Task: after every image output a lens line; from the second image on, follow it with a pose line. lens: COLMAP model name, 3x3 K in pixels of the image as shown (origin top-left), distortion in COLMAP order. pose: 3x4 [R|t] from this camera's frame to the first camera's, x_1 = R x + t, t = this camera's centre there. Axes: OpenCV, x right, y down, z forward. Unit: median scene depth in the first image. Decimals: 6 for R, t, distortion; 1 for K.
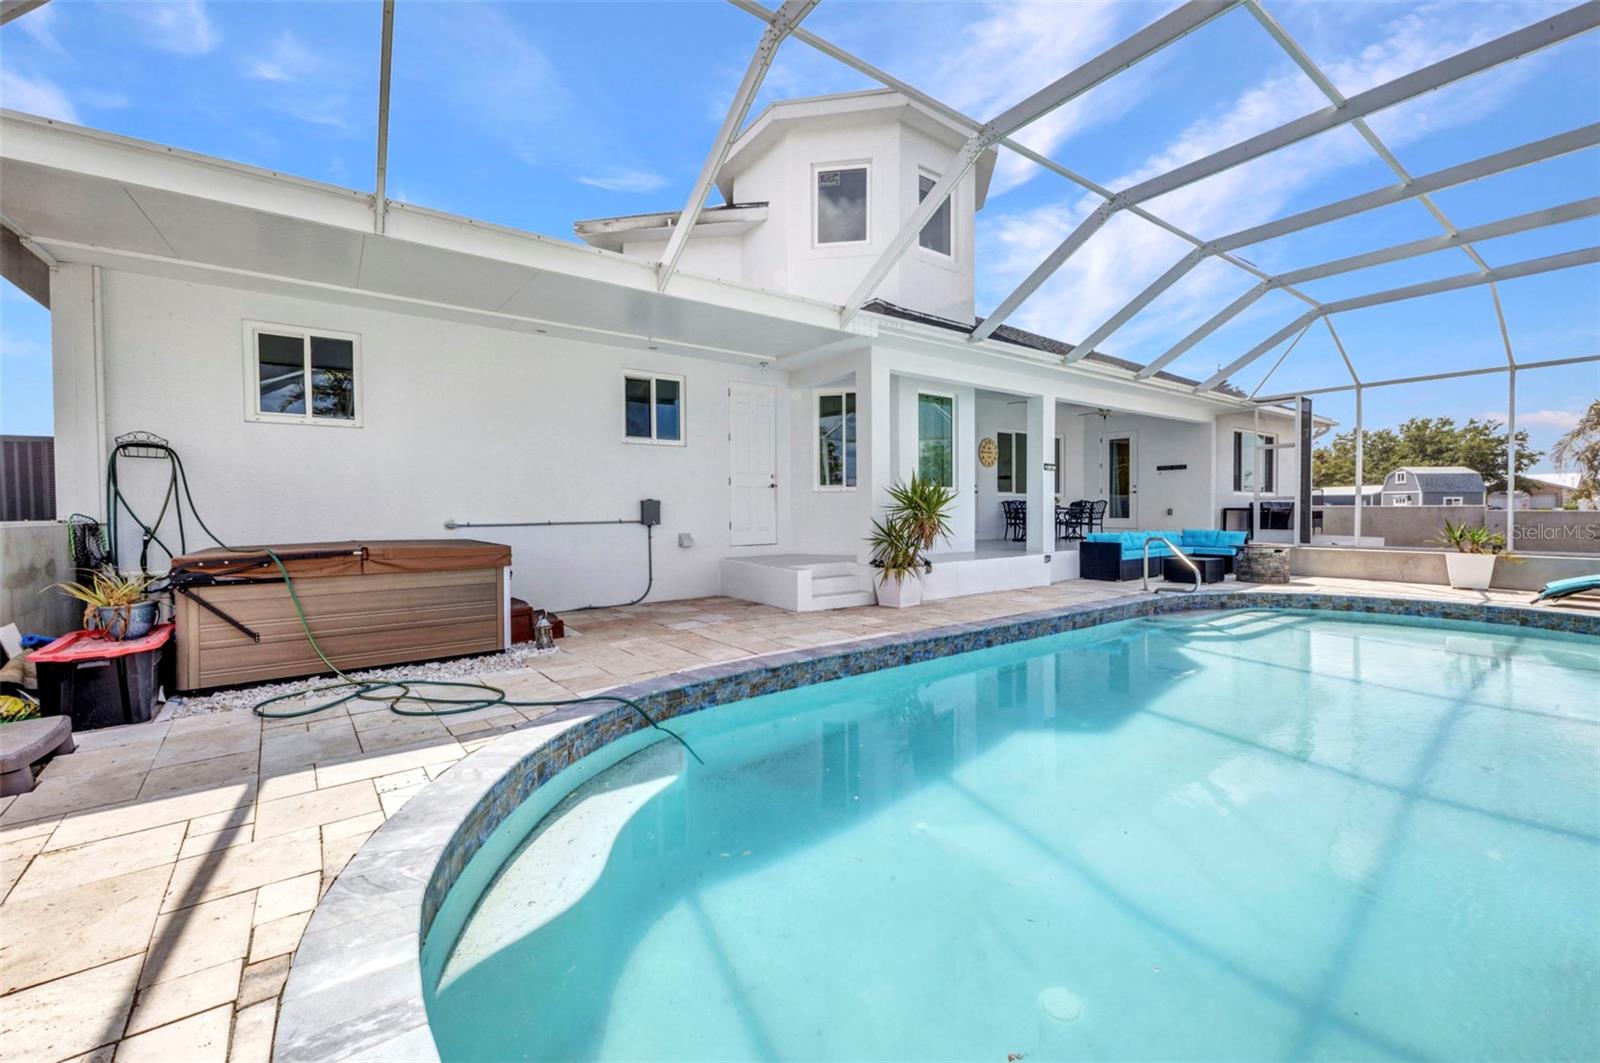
lens RADIAL K [[643.3, 0, 810.5], [0, 643.3, 516.8], [0, 0, 1]] dist [0.011254, -0.005670]
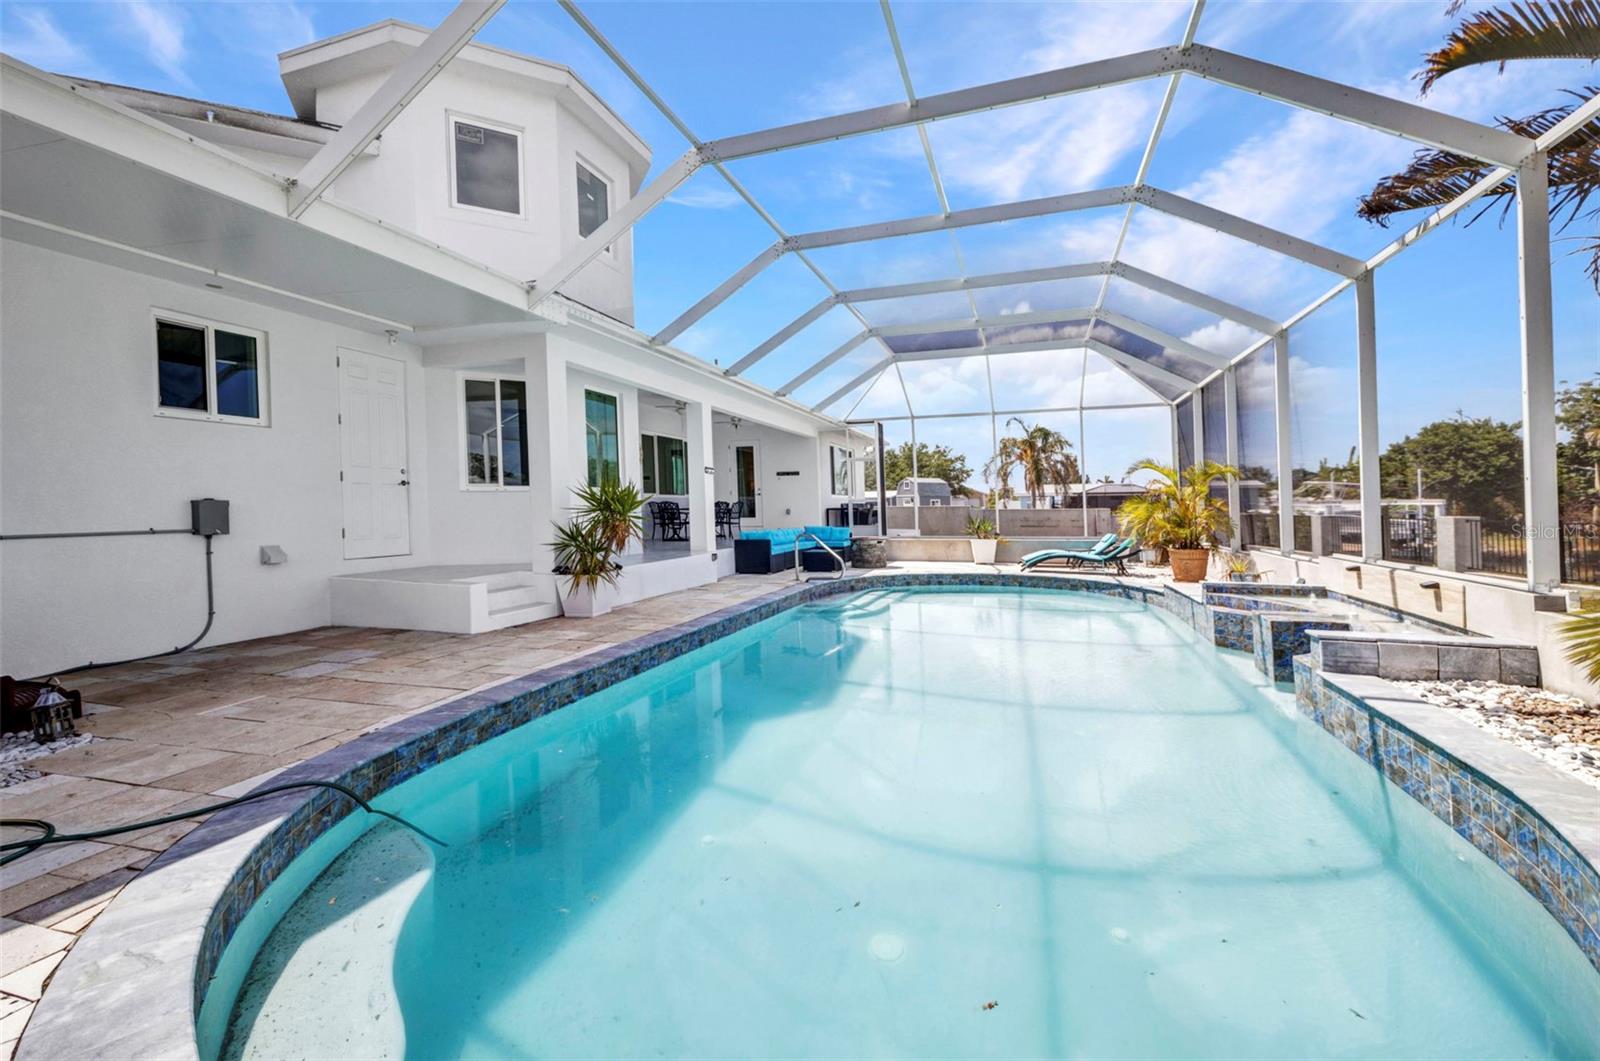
lens RADIAL K [[639.4, 0, 819.3], [0, 639.4, 493.5], [0, 0, 1]] dist [0.017974, -0.004892]
pose [[0.818191, 0.009918, 0.574860, -0.121136], [0.011397, 0.999375, -0.033462, -0.002218], [-0.574833, 0.033930, 0.817567, 0.043859]]
